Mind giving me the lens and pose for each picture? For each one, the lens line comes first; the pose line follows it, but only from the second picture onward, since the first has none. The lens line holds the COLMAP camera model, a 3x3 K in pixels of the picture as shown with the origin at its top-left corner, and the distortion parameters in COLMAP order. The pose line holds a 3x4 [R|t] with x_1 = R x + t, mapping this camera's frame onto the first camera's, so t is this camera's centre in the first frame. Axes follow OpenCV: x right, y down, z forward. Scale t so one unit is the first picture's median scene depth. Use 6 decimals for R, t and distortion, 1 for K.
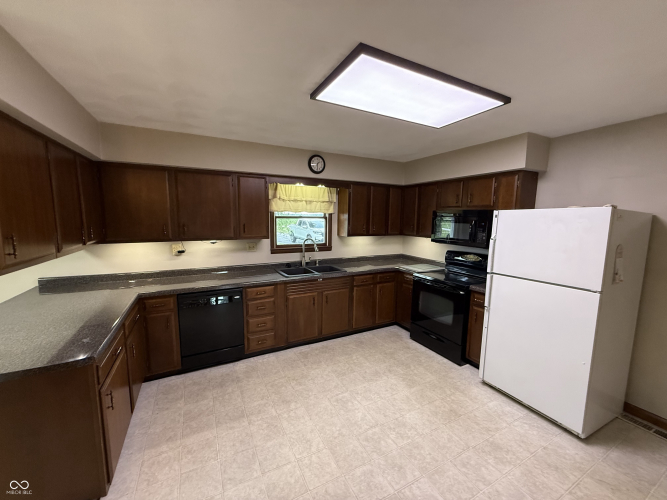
lens RADIAL K [[266.0, 0, 331.1], [0, 266.0, 250.0], [0, 0, 1]] dist [-0.000887, 0.000214]
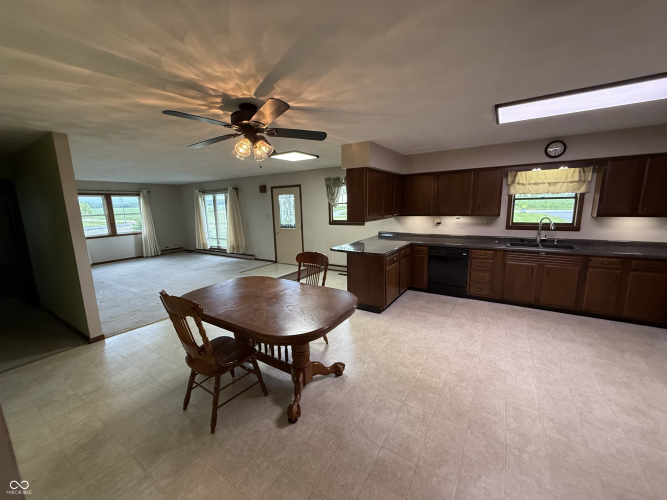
lens RADIAL K [[266.0, 0, 331.6], [0, 266.0, 250.2], [0, 0, 1]] dist [-0.000887, 0.000214]
pose [[0.497803, 0.126198, -0.858059, 0.546042], [-0.076339, 0.991893, 0.101593, 0.057910], [0.863924, 0.014931, 0.503401, -0.394958]]
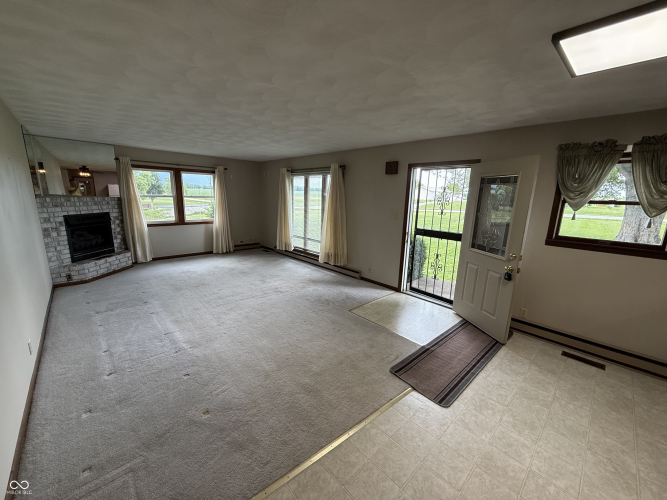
lens RADIAL K [[266.0, 0, 331.9], [0, 266.0, 250.0], [0, 0, 1]] dist [-0.000887, 0.000214]
pose [[0.273495, 0.196694, -0.941548, -0.595208], [-0.143883, 0.976221, 0.162143, 0.046357], [0.951051, 0.091128, 0.295292, -0.417833]]
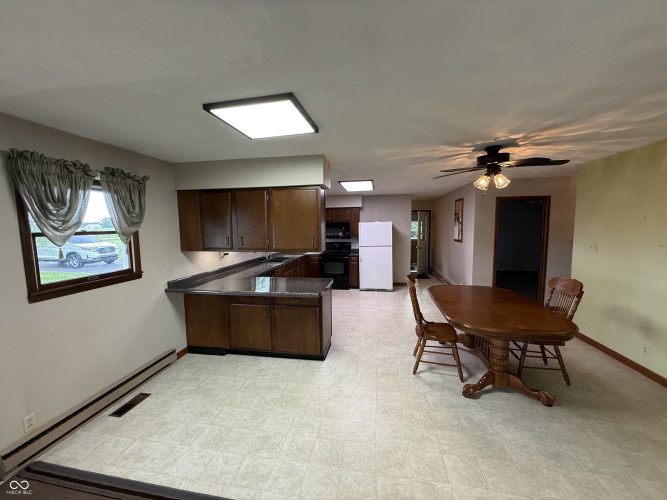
lens RADIAL K [[266.0, 0, 331.2], [0, 266.0, 249.8], [0, 0, 1]] dist [-0.000887, 0.000214]
pose [[0.606156, -0.092977, 0.789893, -1.404503], [0.119401, 0.992526, 0.025202, 0.016027], [-0.786332, 0.079037, 0.612727, -0.322423]]
